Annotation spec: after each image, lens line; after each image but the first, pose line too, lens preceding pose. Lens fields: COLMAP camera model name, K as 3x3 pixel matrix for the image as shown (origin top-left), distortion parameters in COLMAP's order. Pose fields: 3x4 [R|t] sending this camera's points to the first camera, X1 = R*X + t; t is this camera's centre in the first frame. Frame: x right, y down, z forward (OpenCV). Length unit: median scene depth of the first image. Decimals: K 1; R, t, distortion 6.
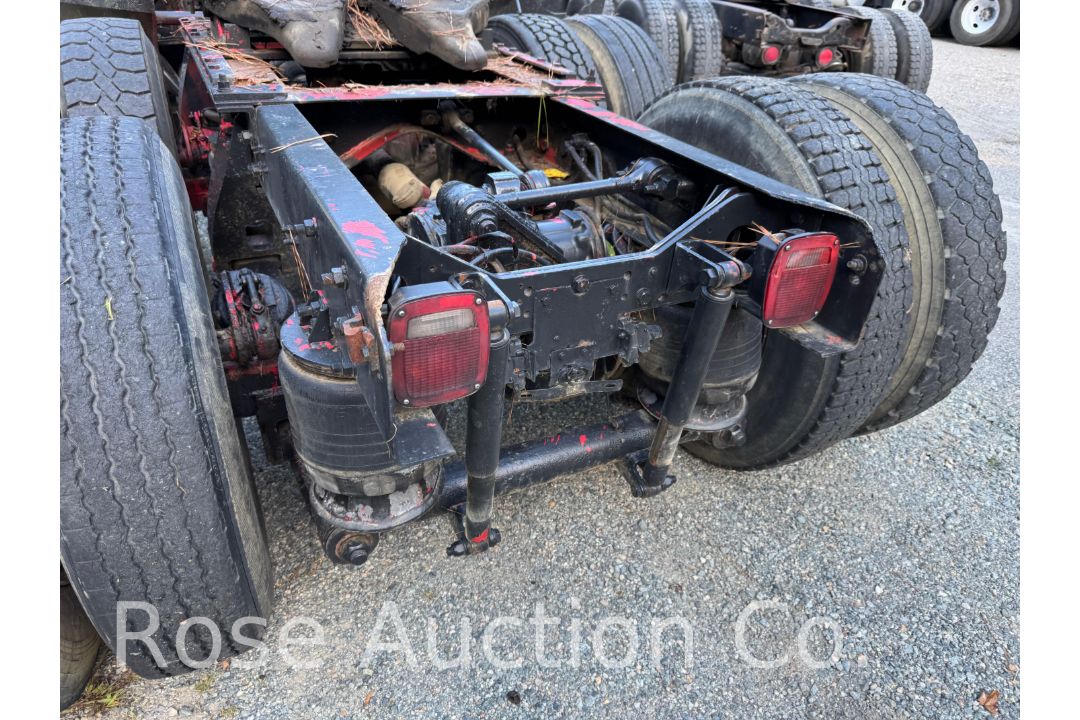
lens RADIAL K [[669.7, 0, 540.0], [0, 669.7, 368.0], [0, 0, 1]] dist [0.014171, -0.026991]
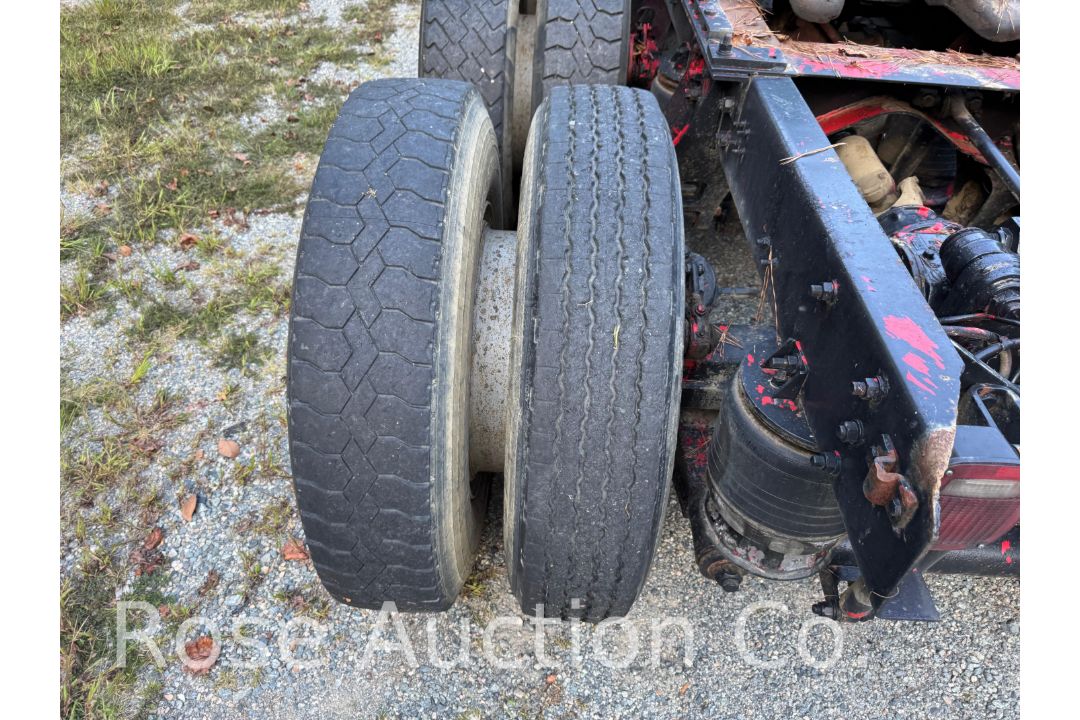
lens RADIAL K [[669.7, 0, 538.1], [0, 669.7, 358.7], [0, 0, 1]] dist [0.014171, -0.026991]
pose [[0.883975, 0.316016, -0.344562, -0.223483], [-0.247847, 0.941642, 0.227777, -0.150787], [0.396435, -0.115951, 0.910711, 0.011966]]
